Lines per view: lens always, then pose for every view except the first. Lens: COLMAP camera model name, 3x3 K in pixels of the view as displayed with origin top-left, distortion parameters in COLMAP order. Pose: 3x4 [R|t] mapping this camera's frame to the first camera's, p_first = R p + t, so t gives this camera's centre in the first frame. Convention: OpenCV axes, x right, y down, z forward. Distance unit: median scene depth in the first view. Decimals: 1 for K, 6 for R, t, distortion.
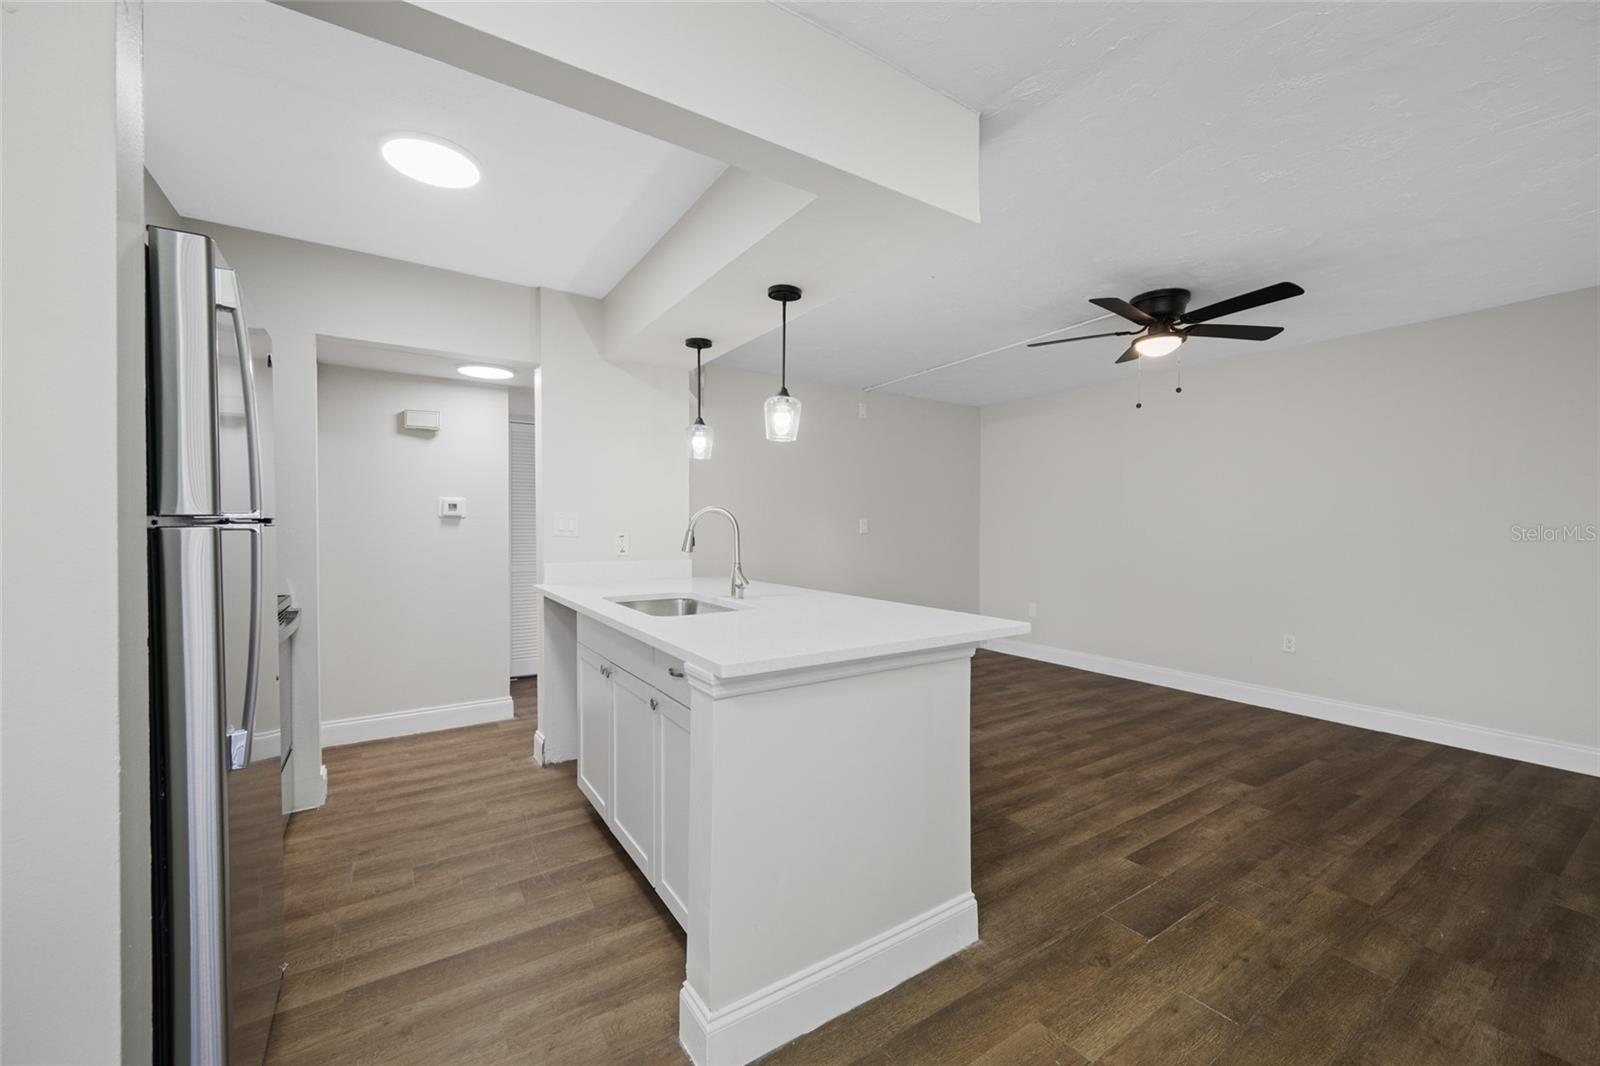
lens RADIAL K [[631.6, 0, 799.1], [0, 631.6, 526.8], [0, 0, 1]] dist [-0.001152, -0.000134]
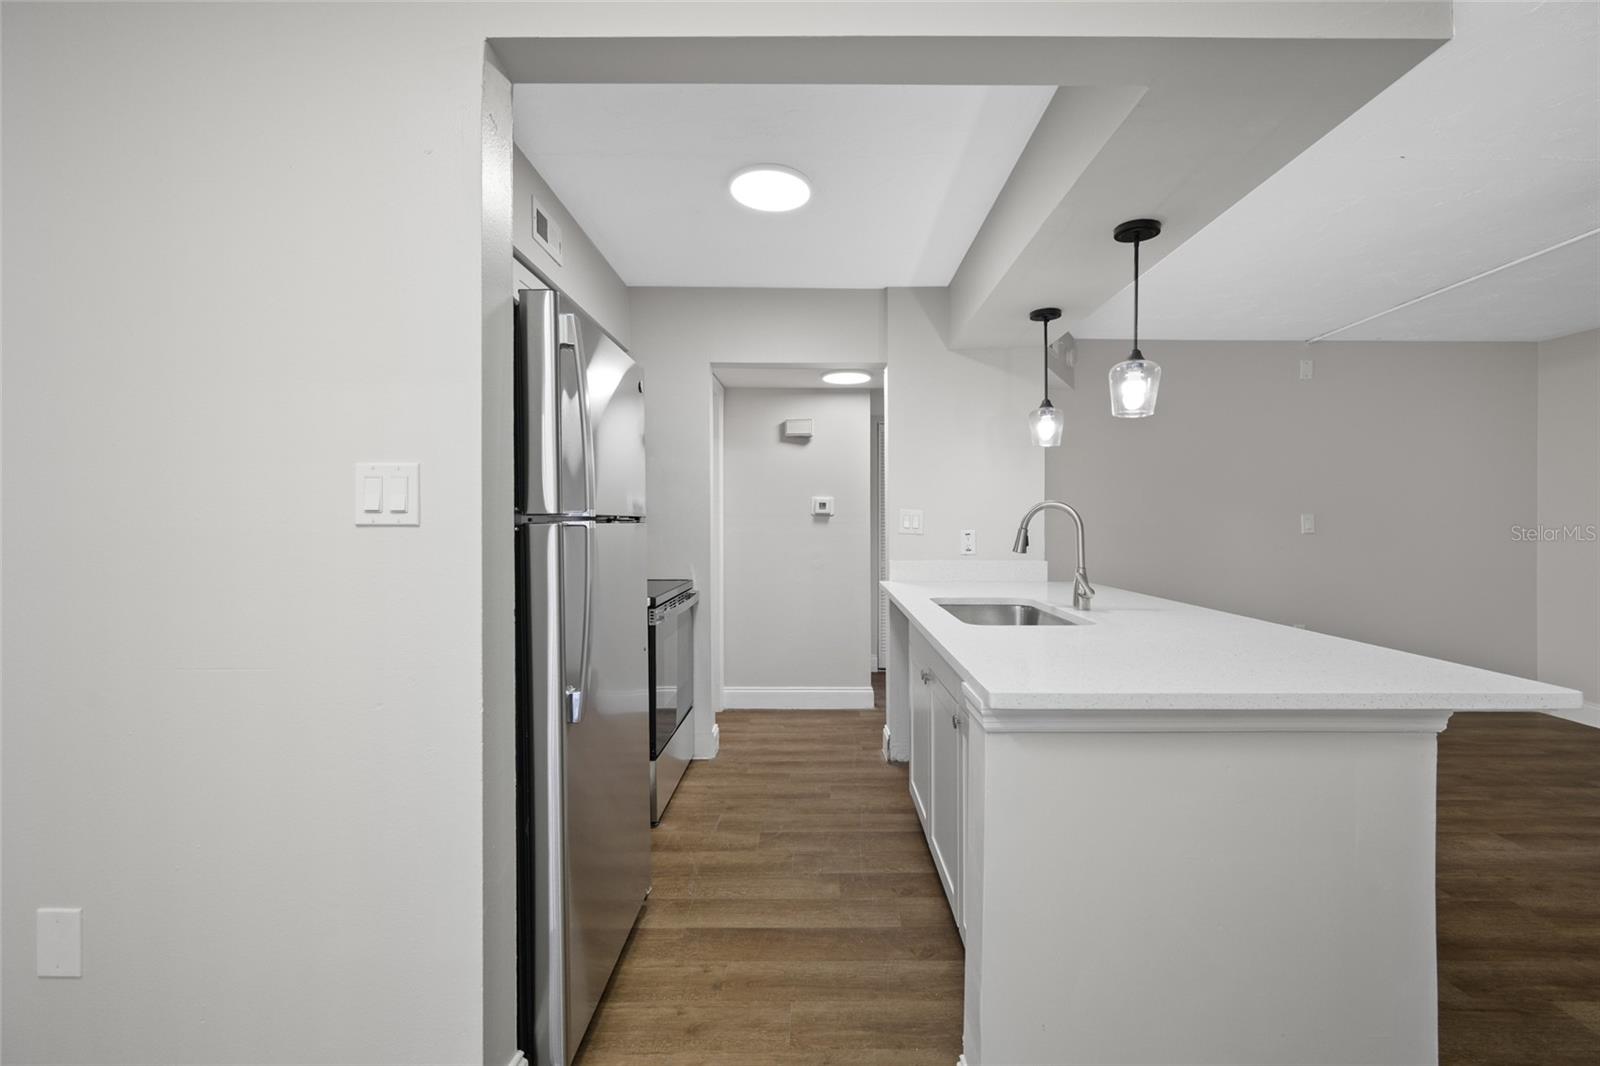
lens RADIAL K [[647.2, 0, 814.7], [0, 647.2, 520.3], [0, 0, 1]] dist [-0.000669, 0.000075]
pose [[0.835506, -0.001797, -0.549478, 0.074318], [-0.001558, 0.999983, -0.005639, 0.000170], [0.549479, 0.005568, 0.835489, 0.084194]]
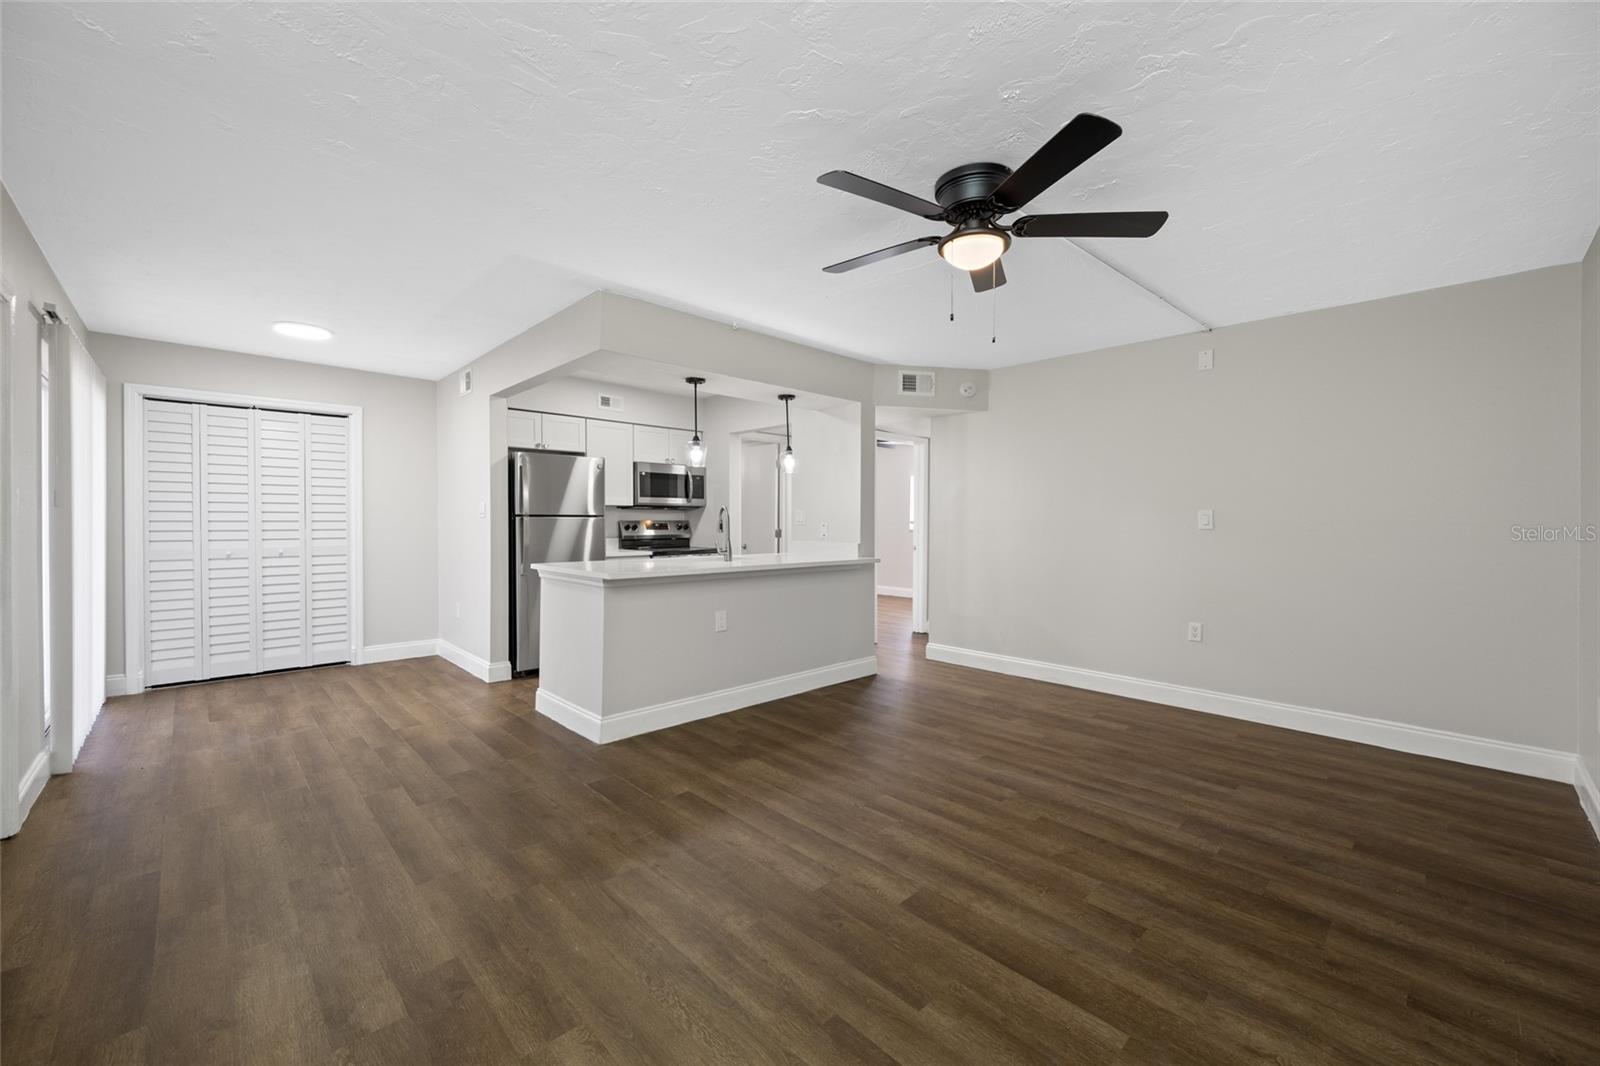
lens RADIAL K [[647.2, 0, 814.7], [0, 647.2, 520.3], [0, 0, 1]] dist [-0.000669, 0.000075]
pose [[0.185226, -0.001570, -0.982695, 1.536398], [-0.005654, 0.999980, -0.002663, 0.009489], [0.982680, 0.006050, 0.185214, 0.871899]]
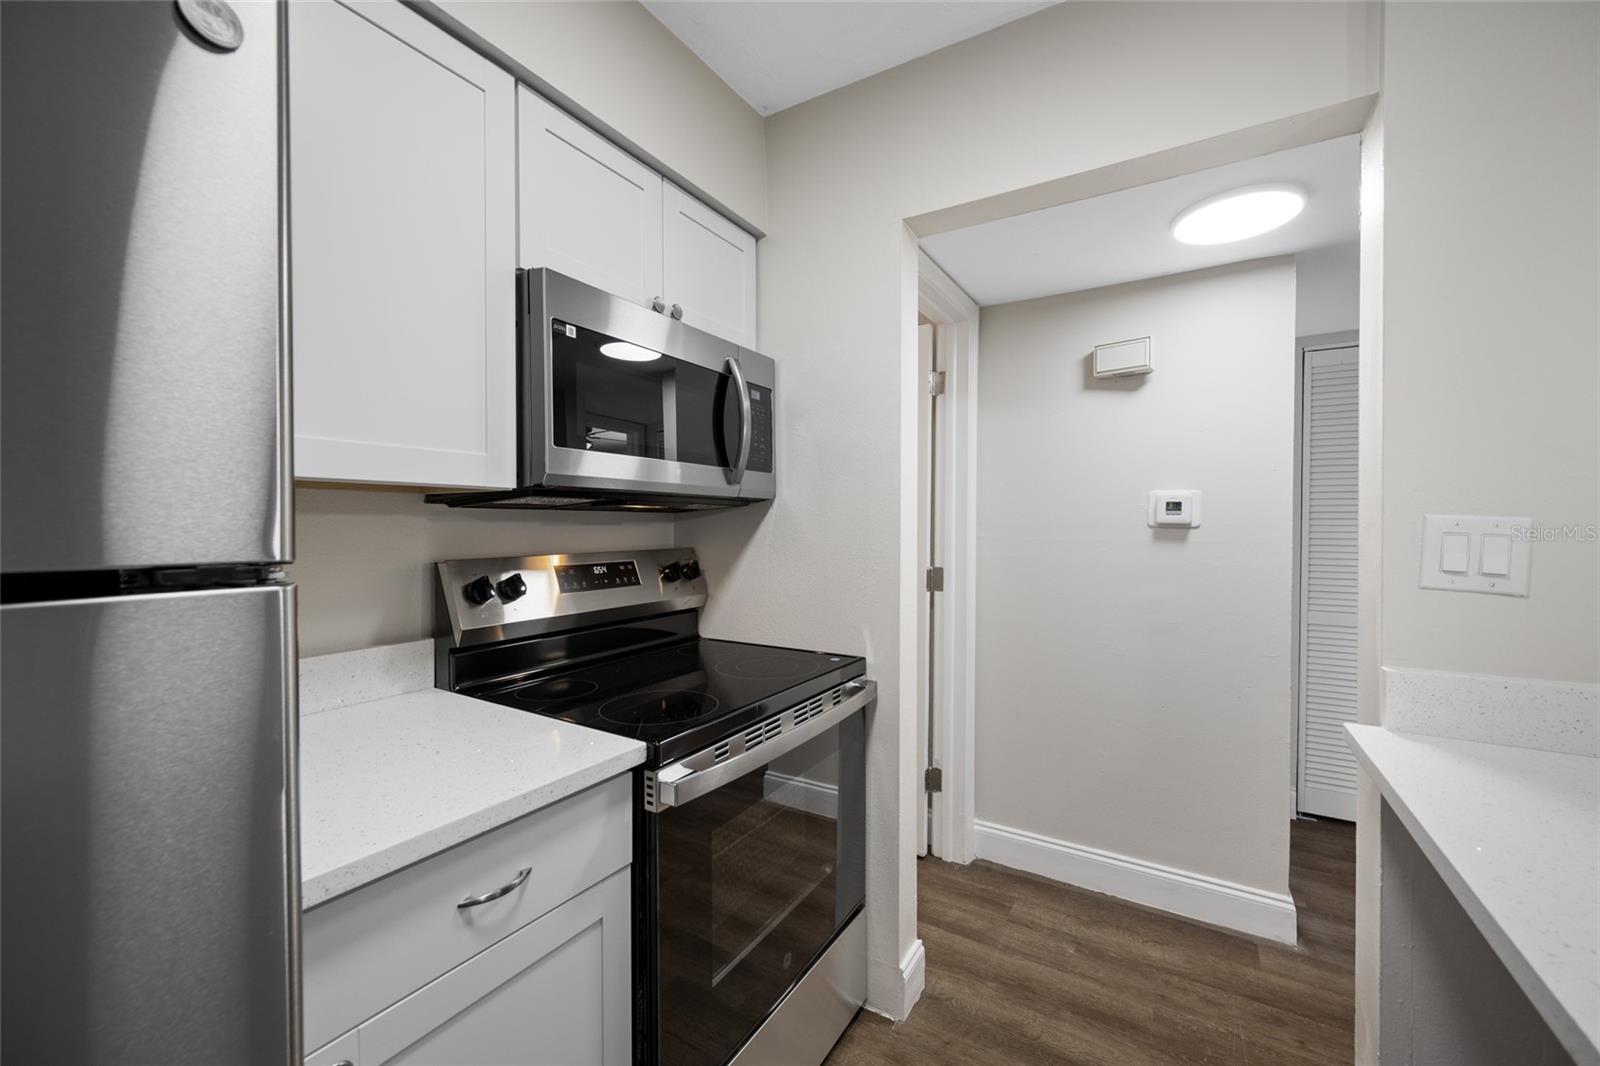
lens RADIAL K [[630.8, 0, 800.0], [0, 630.8, 533.0], [0, 0, 1]] dist [-0.002174, -0.000230]
pose [[0.431527, 0.013408, -0.902000, -0.273372], [-0.006528, 0.999910, 0.011741, -0.019482], [0.902077, 0.000822, 0.431575, 0.660672]]
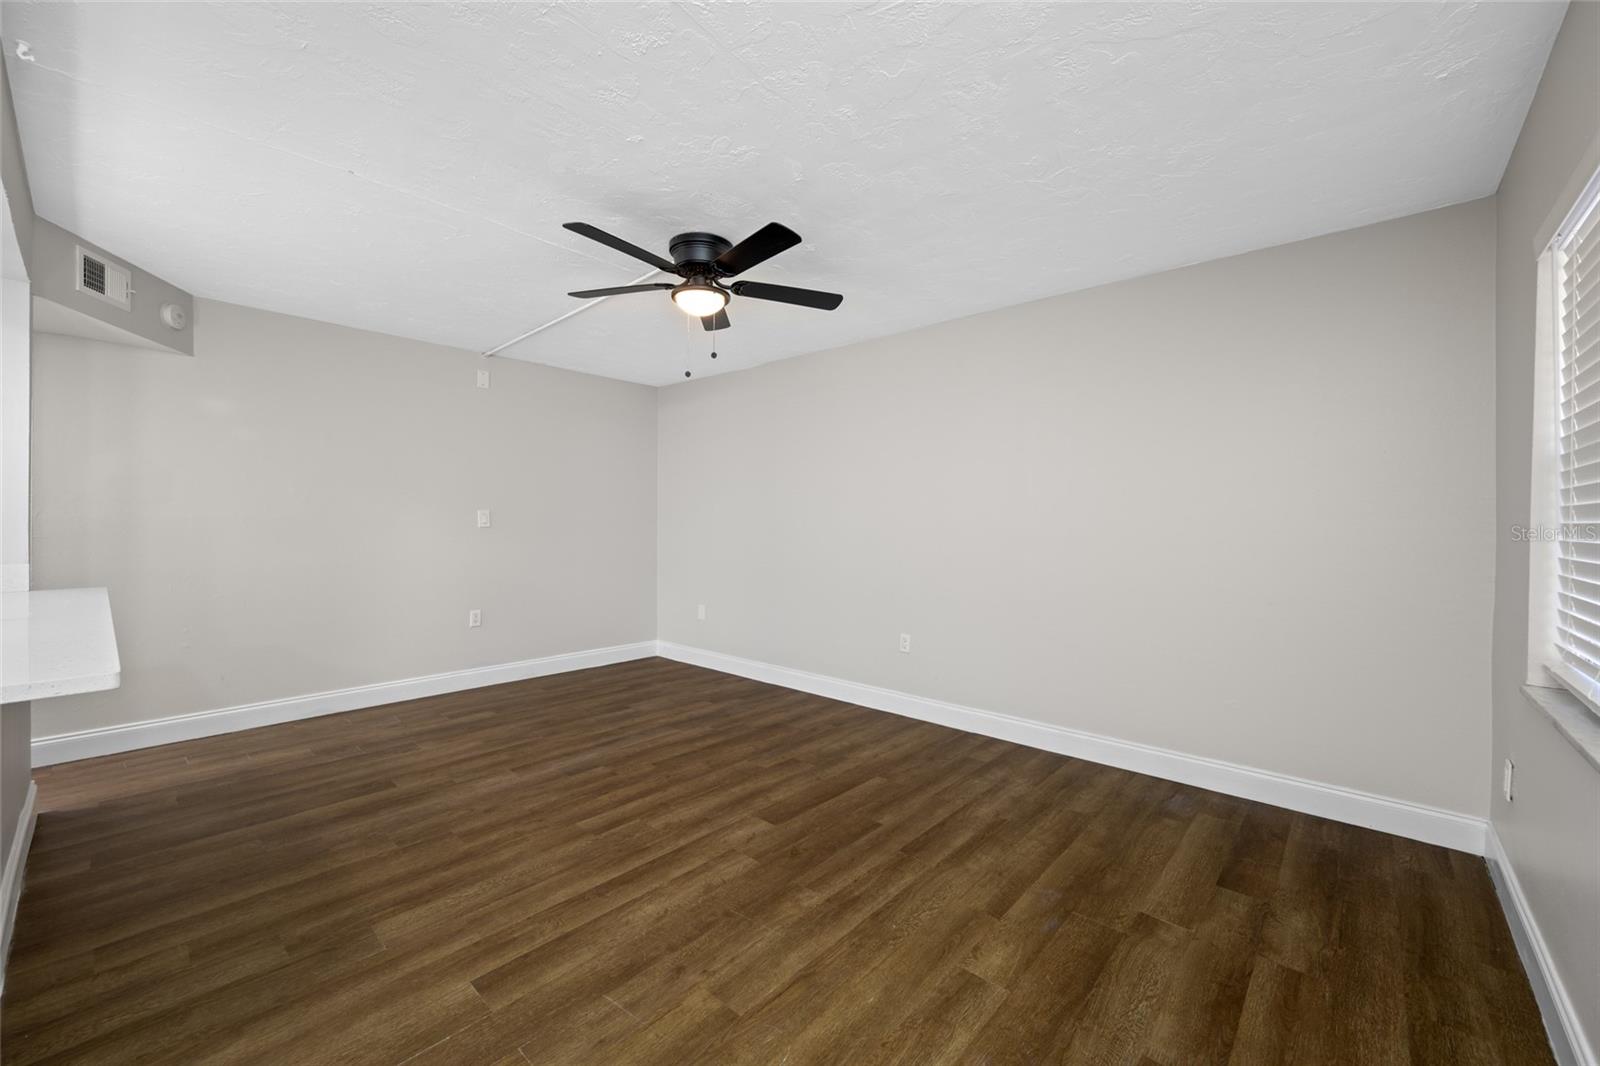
lens RADIAL K [[631.6, 0, 799.1], [0, 631.6, 526.8], [0, 0, 1]] dist [-0.001152, -0.000134]
pose [[0.966976, 0.001734, 0.254863, 0.599161], [-0.003539, 0.999972, 0.006623, 0.005748], [-0.254844, -0.007306, 0.966954, 0.193911]]
